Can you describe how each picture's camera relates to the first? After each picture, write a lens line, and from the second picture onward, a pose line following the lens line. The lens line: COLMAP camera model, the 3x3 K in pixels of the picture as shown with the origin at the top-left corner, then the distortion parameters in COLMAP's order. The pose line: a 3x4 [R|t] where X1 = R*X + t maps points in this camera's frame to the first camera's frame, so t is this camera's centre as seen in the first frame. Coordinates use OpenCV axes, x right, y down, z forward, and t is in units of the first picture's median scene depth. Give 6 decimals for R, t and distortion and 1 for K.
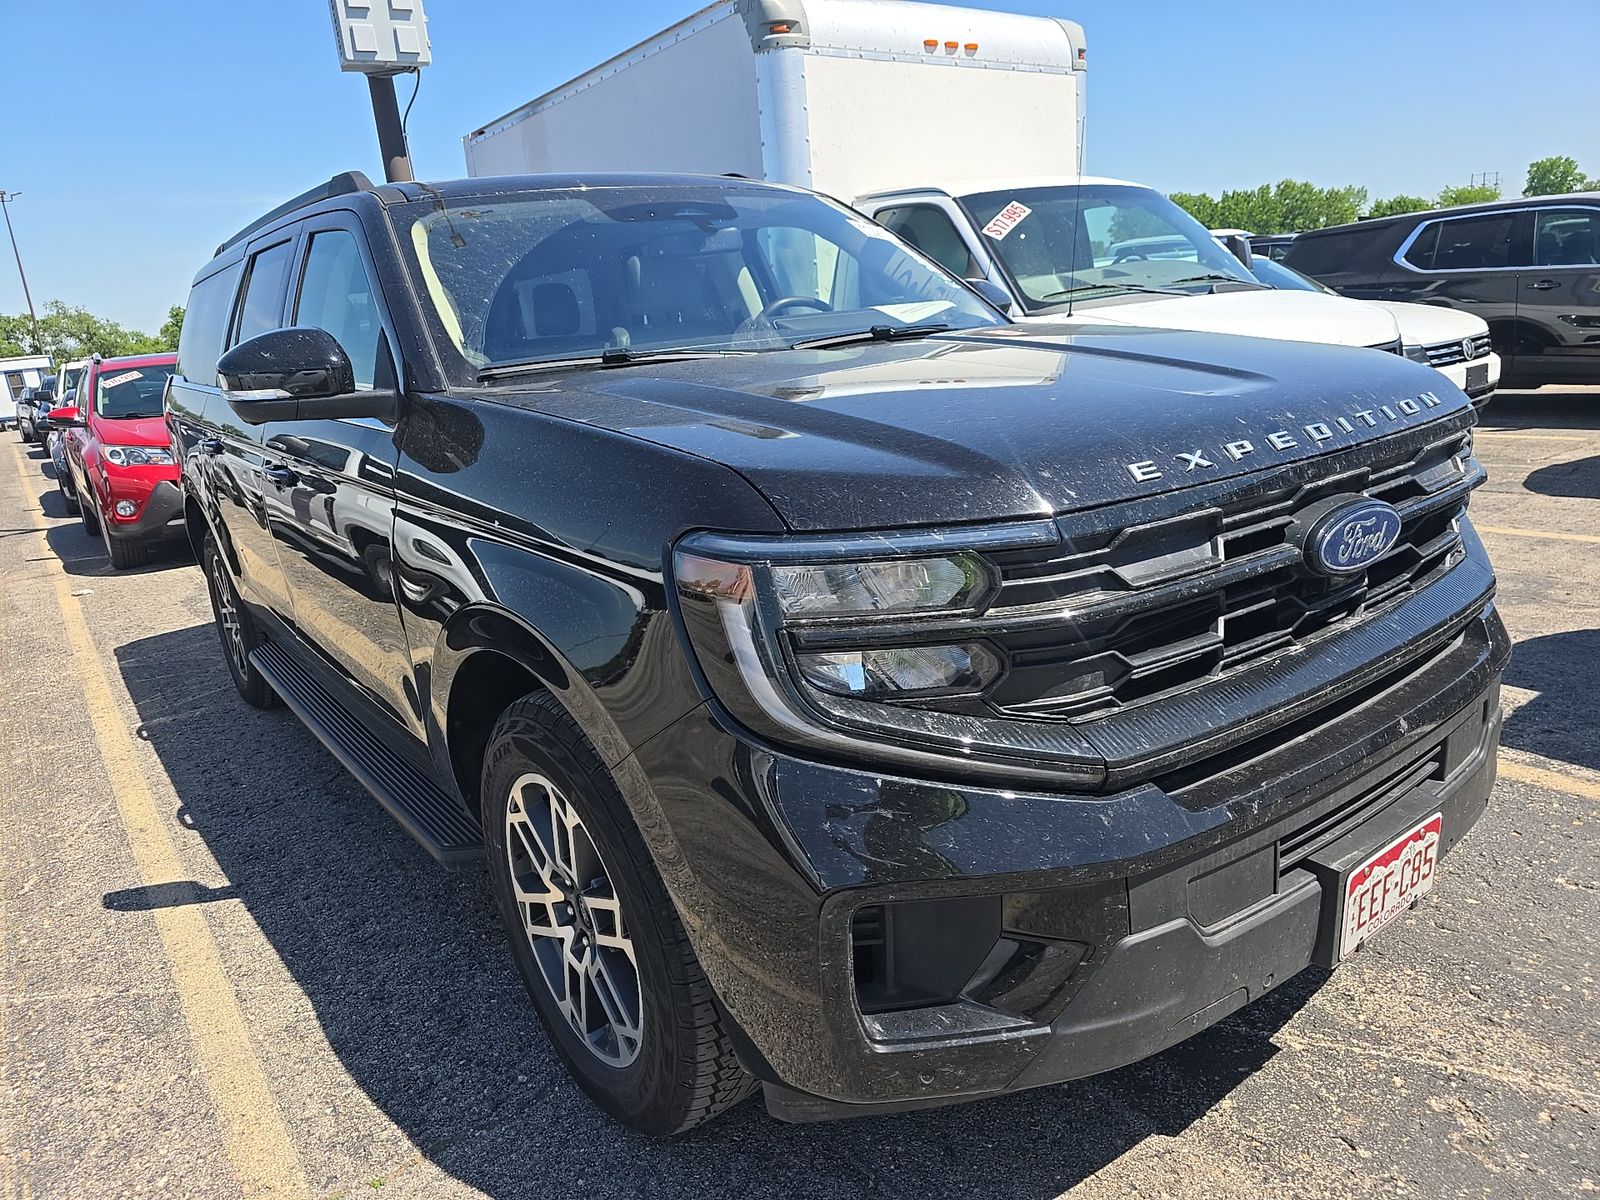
lens RADIAL K [[1098.0, 0, 801.4], [0, 1098.0, 604.9], [0, 0, 1]] dist [0.023616, -0.007936]
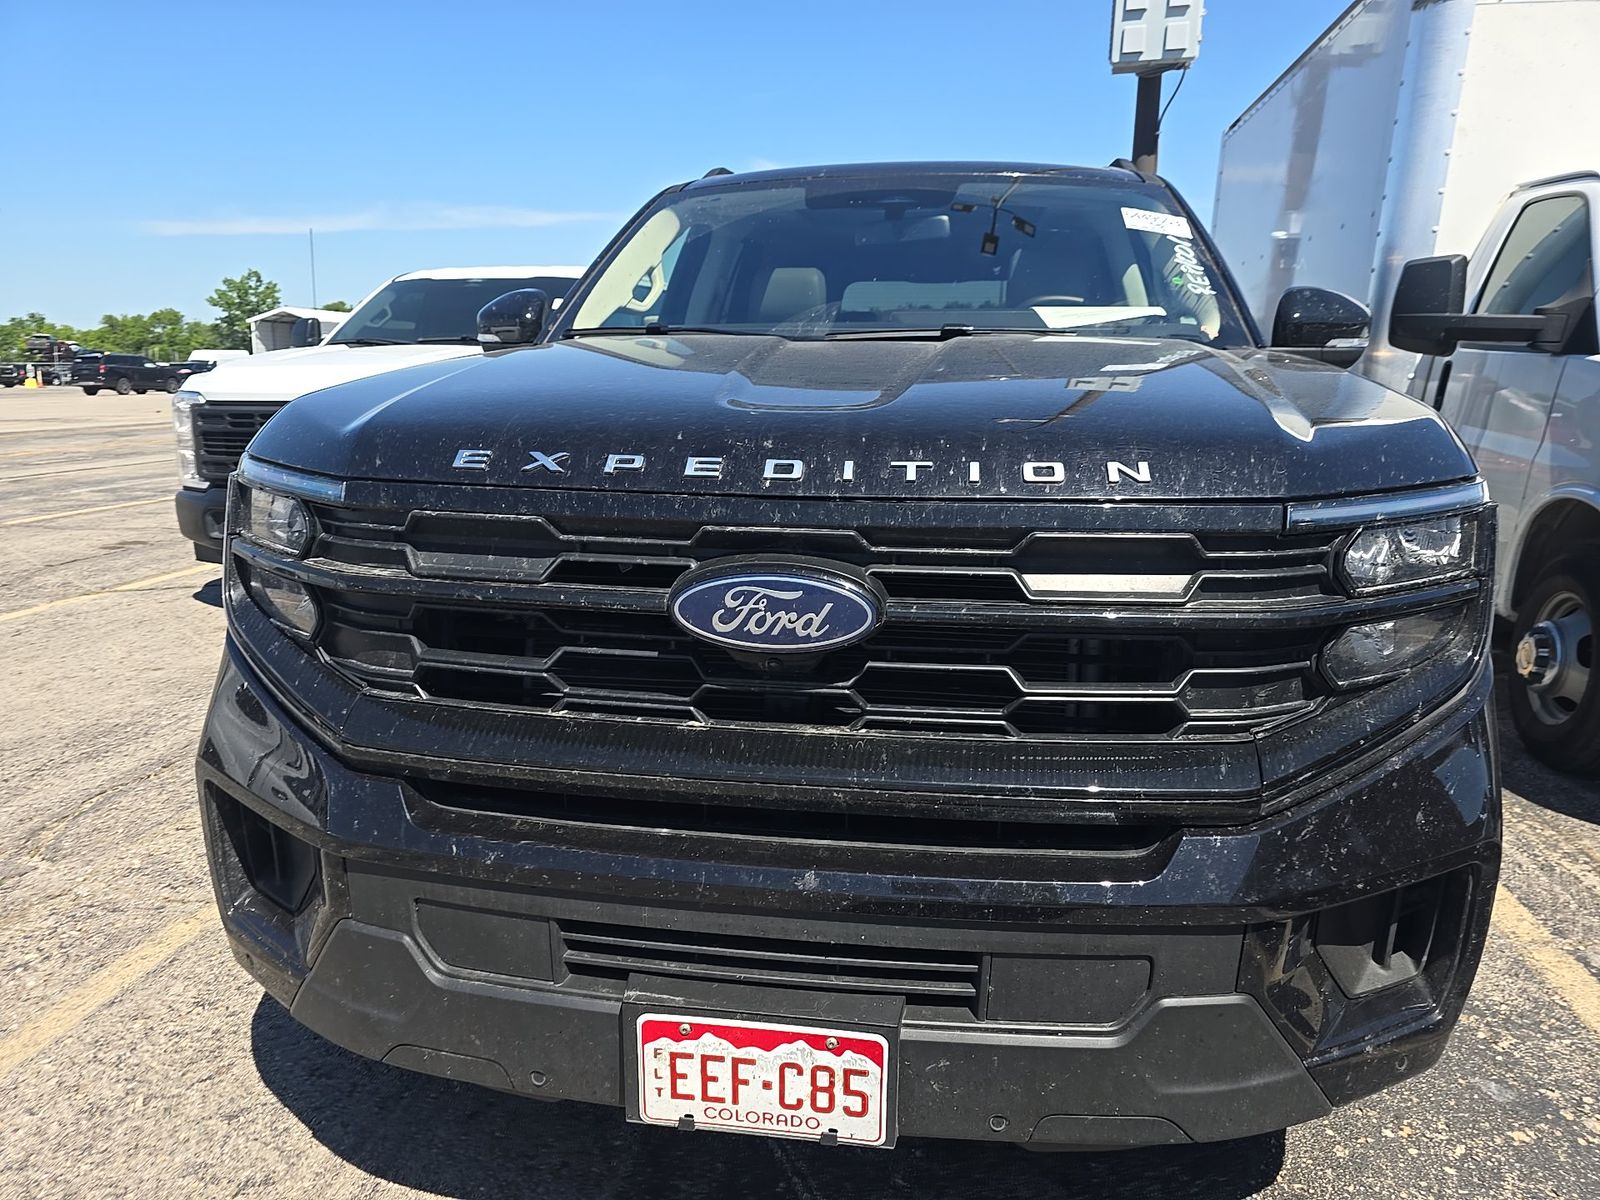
lens RADIAL K [[1098.0, 0, 800.4], [0, 1098.0, 595.4], [0, 0, 1]] dist [0.023616, -0.007936]
pose [[0.694776, 0.242647, -0.677059, 0.305700], [-0.248341, 0.964409, 0.090789, -0.043245], [0.674991, 0.105064, 0.730307, 0.136490]]
